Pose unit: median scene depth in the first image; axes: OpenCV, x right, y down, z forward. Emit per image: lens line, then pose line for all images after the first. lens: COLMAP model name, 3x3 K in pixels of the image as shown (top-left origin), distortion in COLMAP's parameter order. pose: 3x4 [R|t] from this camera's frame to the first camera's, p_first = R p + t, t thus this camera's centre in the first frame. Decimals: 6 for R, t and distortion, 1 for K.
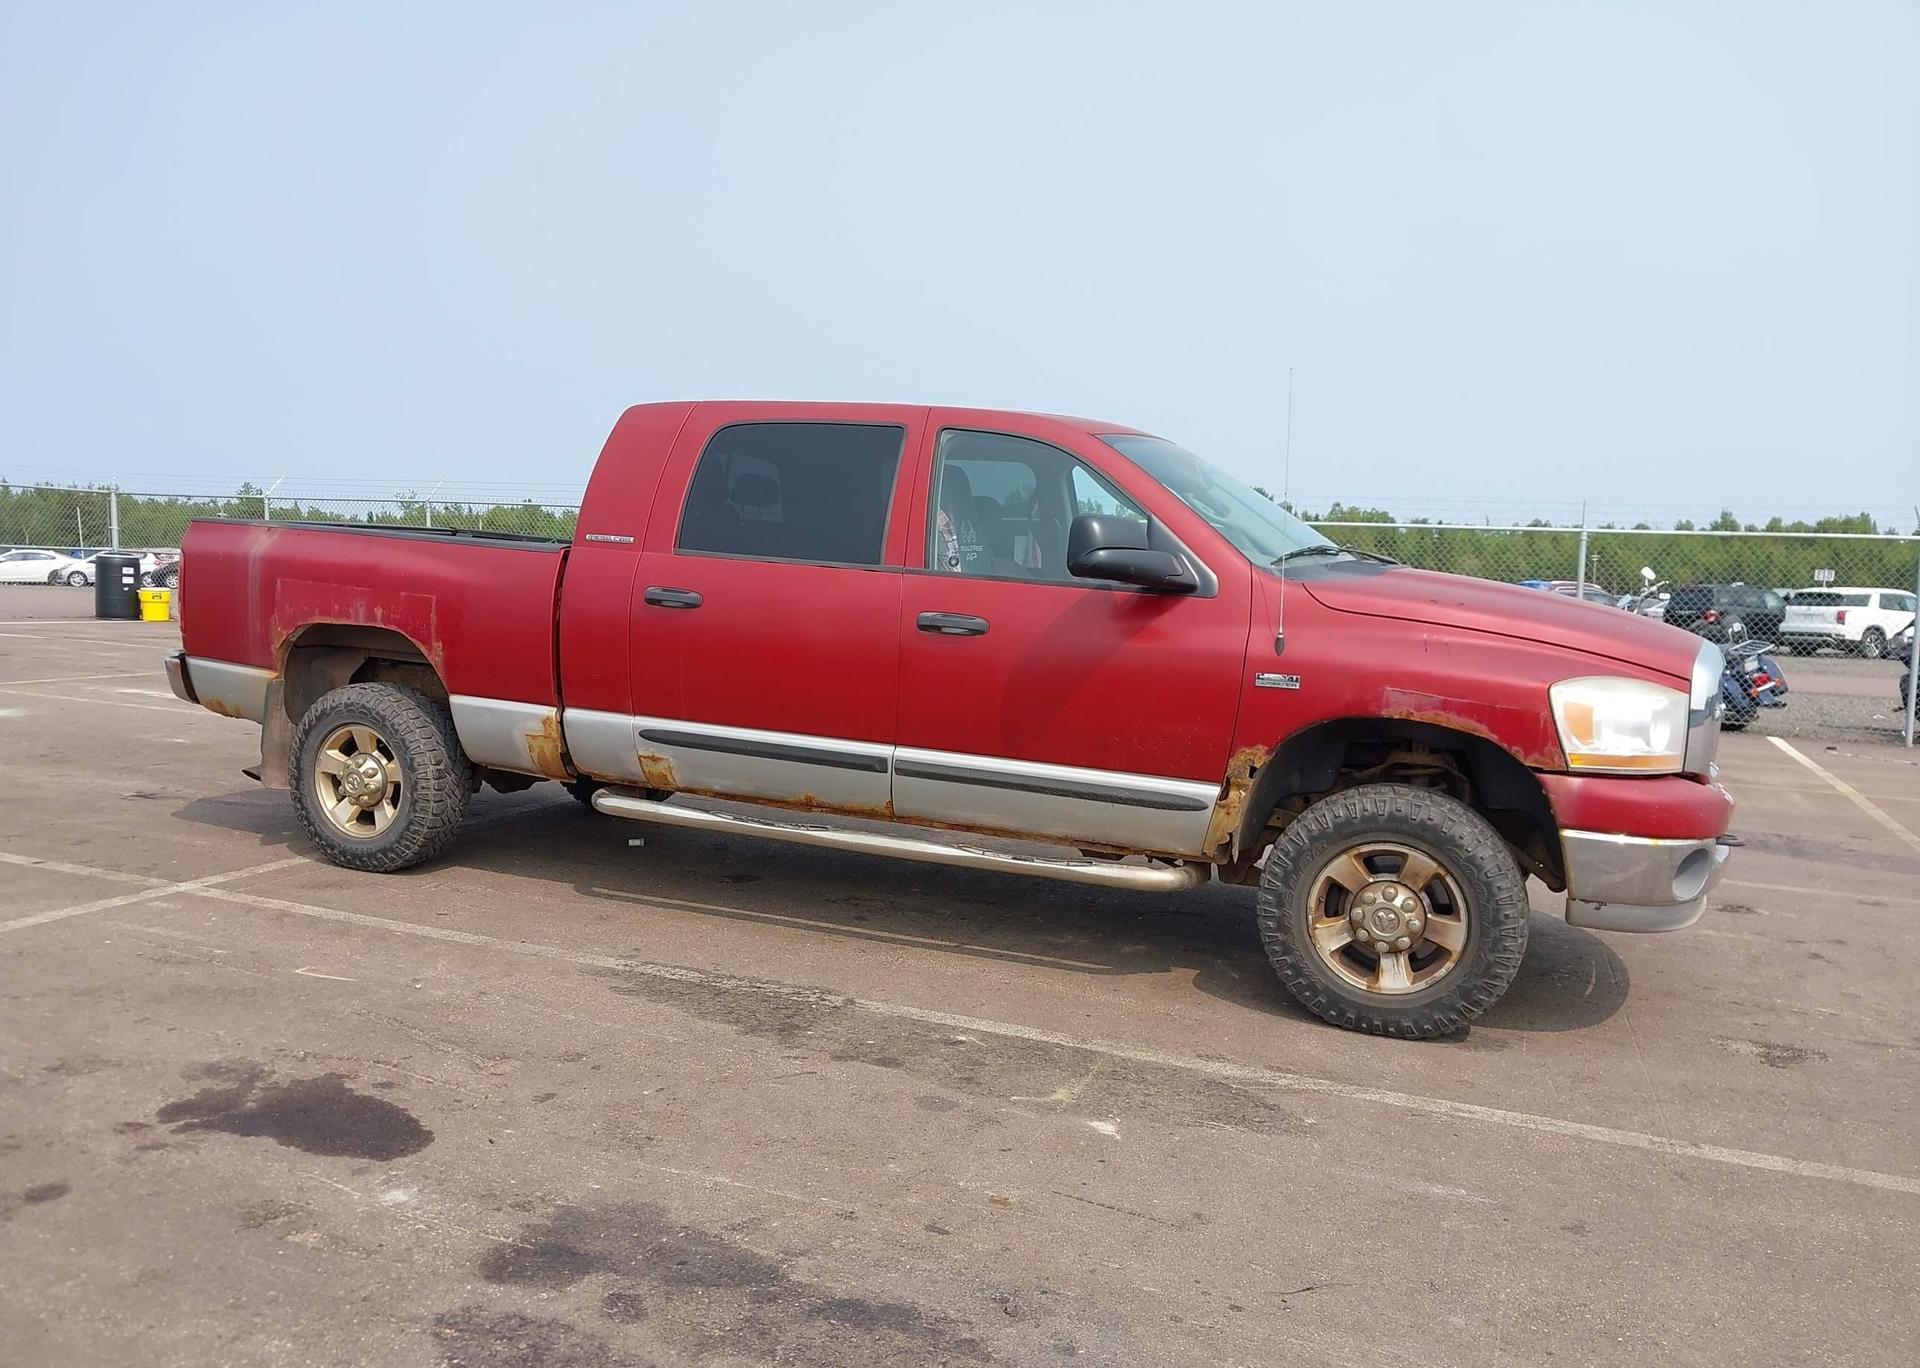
lens RADIAL K [[1511.5, 0, 921.9], [0, 1511.5, 686.6], [0, 0, 1]] dist [0.063188, -0.111184]
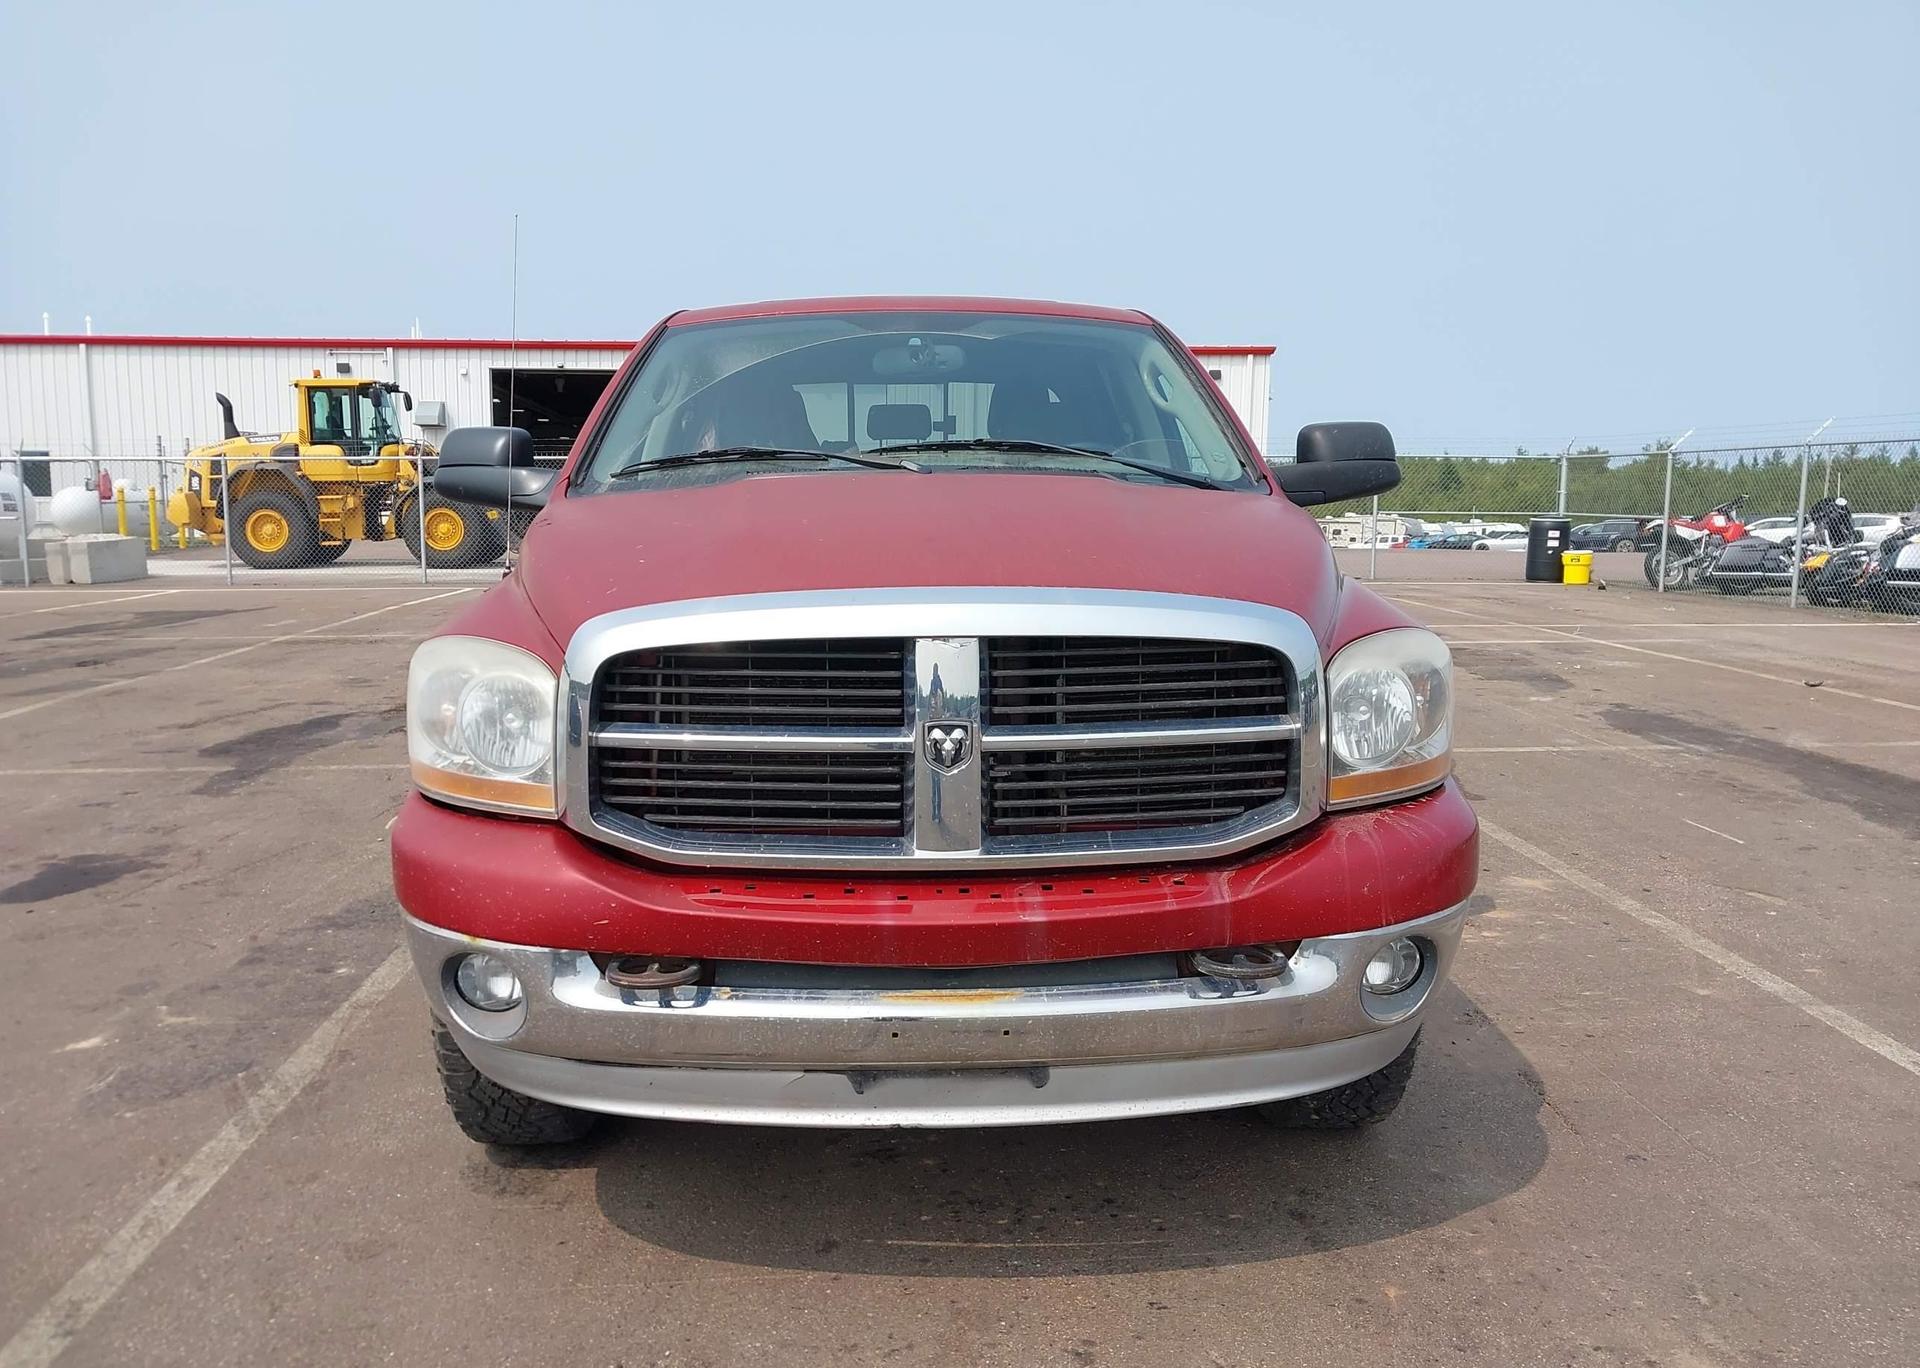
lens RADIAL K [[1511.5, 0, 921.9], [0, 1511.5, 686.6], [0, 0, 1]] dist [0.063188, -0.111184]
pose [[0.427006, 0.074904, -0.901141, 0.889488], [-0.057971, 0.996781, 0.055384, -0.025796], [0.902389, 0.028591, 0.429974, 0.746237]]
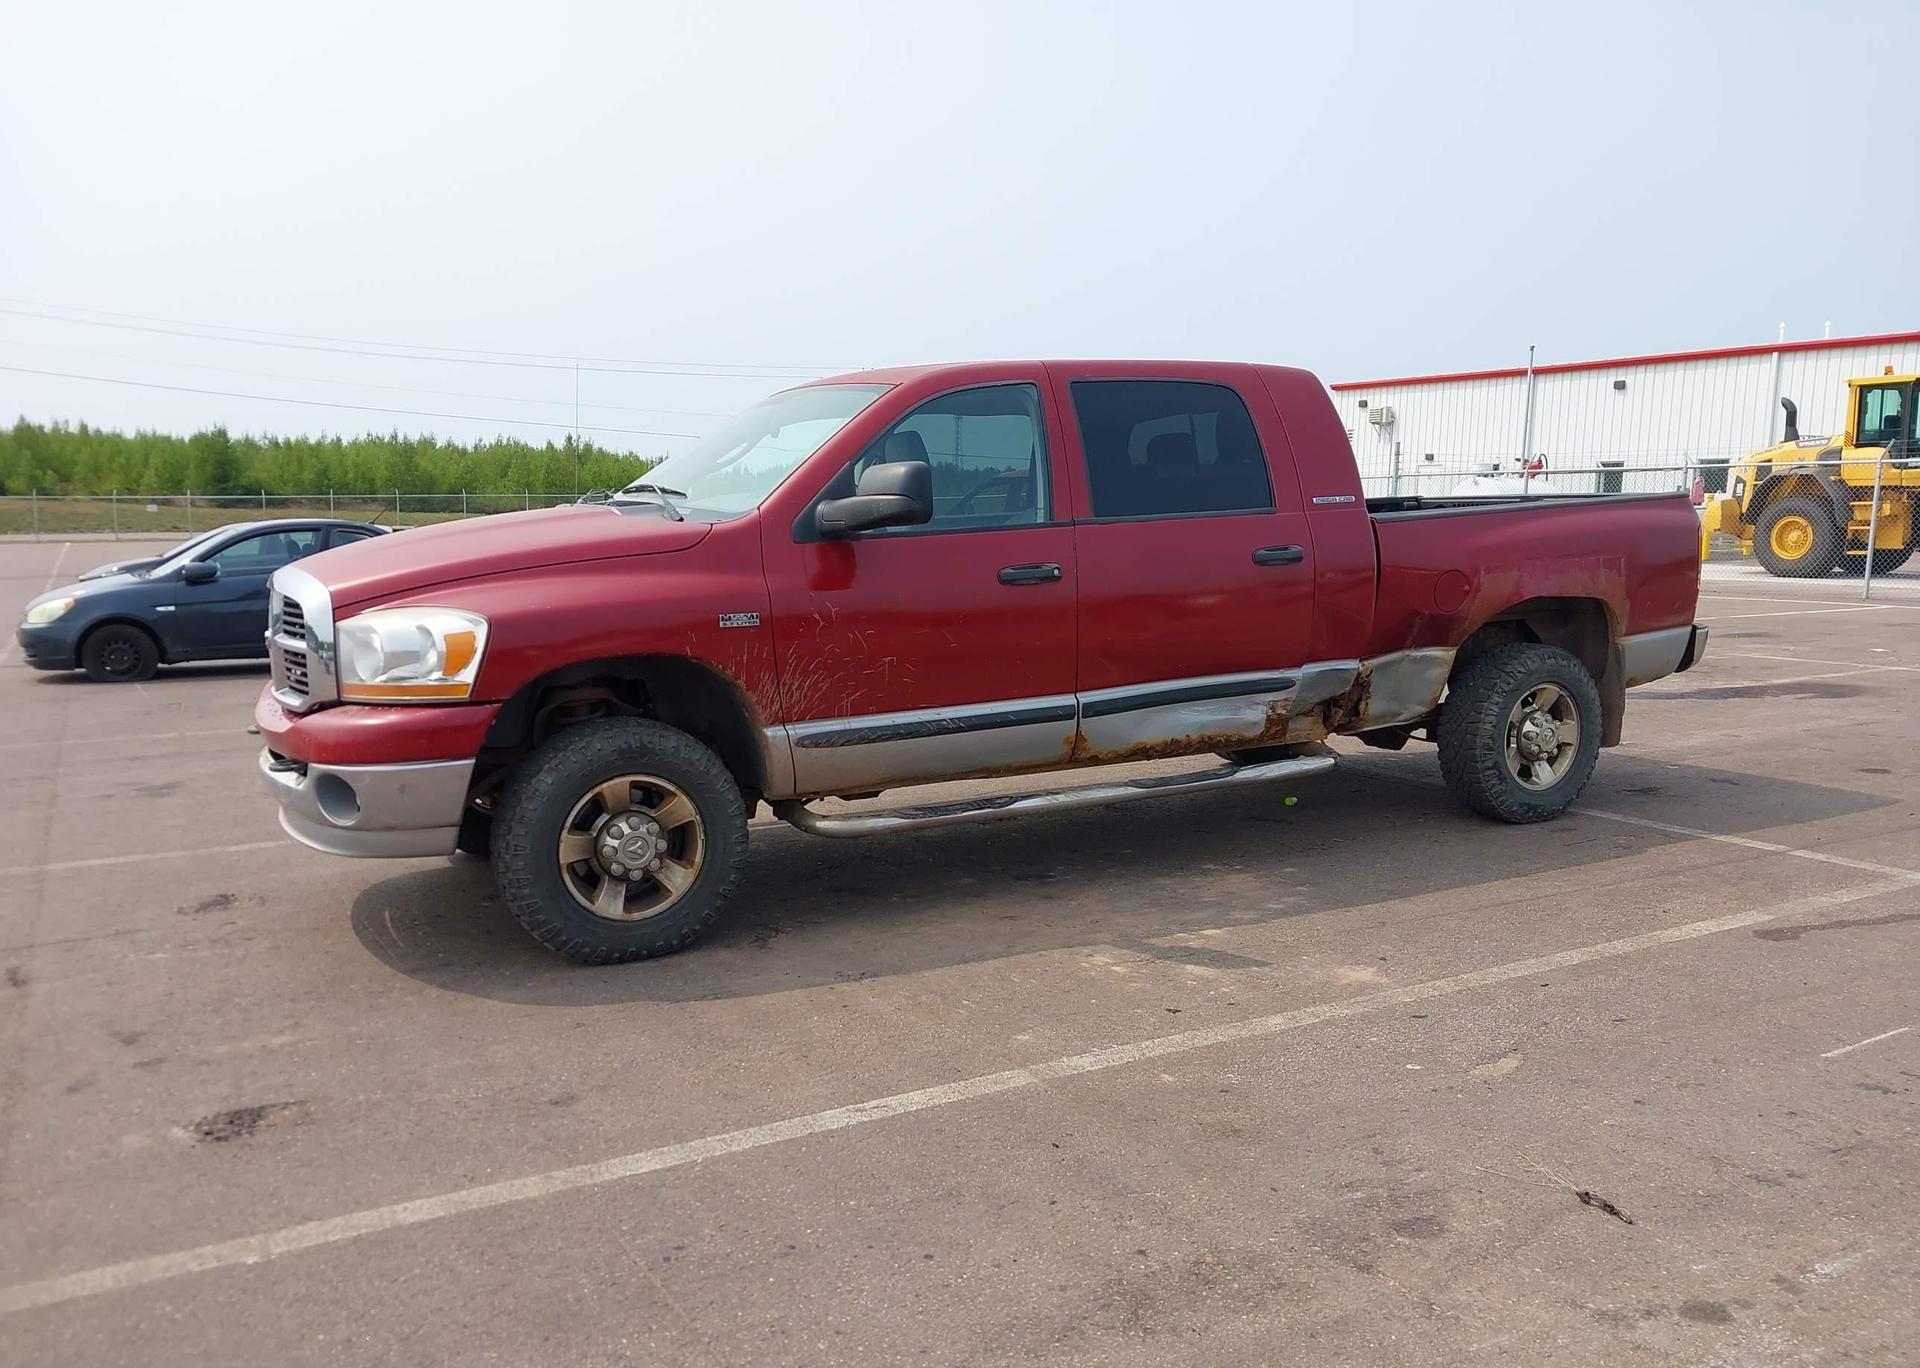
lens RADIAL K [[1509.0, 0, 925.7], [0, 1509.0, 699.7], [0, 0, 1]] dist [0.067703, -0.103609]
pose [[-0.631708, 0.064579, -0.772512, 0.967904], [-0.084192, 0.984914, 0.151182, -0.124734], [0.770621, 0.160543, -0.616741, 1.848391]]
